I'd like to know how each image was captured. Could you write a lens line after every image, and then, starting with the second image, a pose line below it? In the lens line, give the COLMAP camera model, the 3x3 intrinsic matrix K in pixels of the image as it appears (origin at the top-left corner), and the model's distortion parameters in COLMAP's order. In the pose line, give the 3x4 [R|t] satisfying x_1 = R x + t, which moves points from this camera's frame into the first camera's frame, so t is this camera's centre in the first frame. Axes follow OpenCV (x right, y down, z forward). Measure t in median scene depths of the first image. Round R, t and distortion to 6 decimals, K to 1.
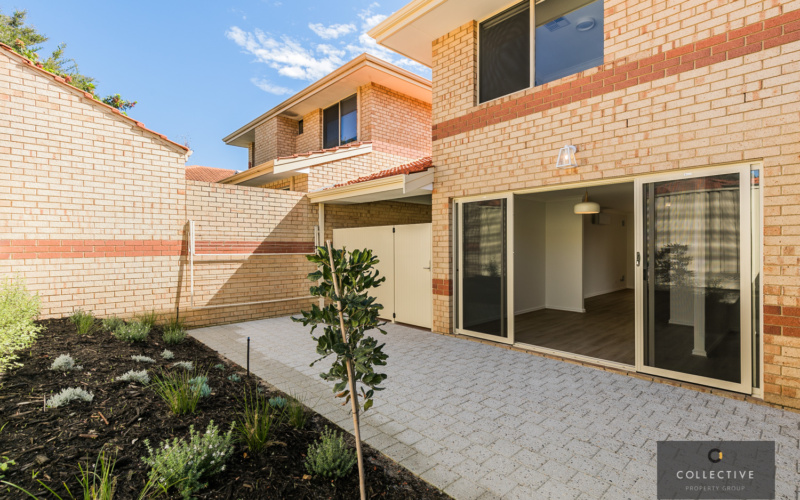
lens RADIAL K [[383.4, 0, 405.3], [0, 383.4, 248.3], [0, 0, 1]] dist [0.001425, -0.000947]
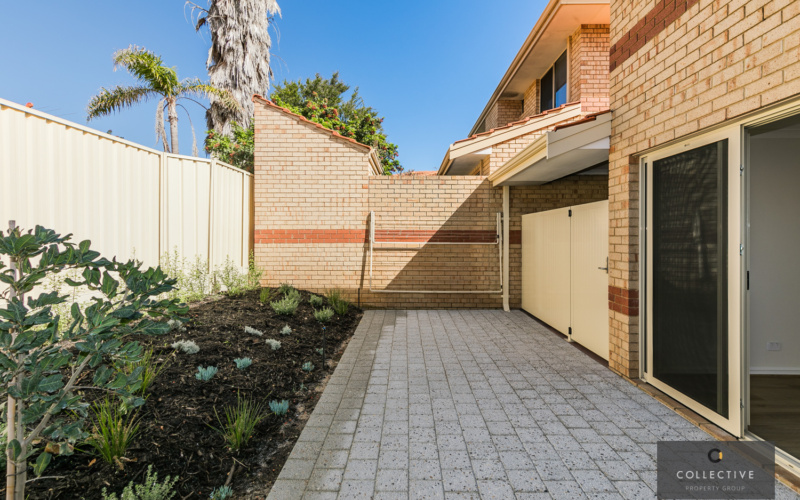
lens RADIAL K [[368.2, 0, 389.5], [0, 368.2, 237.1], [0, 0, 1]] dist [0.003185, -0.000806]
pose [[0.718489, 0.006157, -0.695511, 0.244360], [-0.008531, 0.999964, 0.000039, 0.000936], [0.695486, 0.005905, 0.718516, 0.303412]]
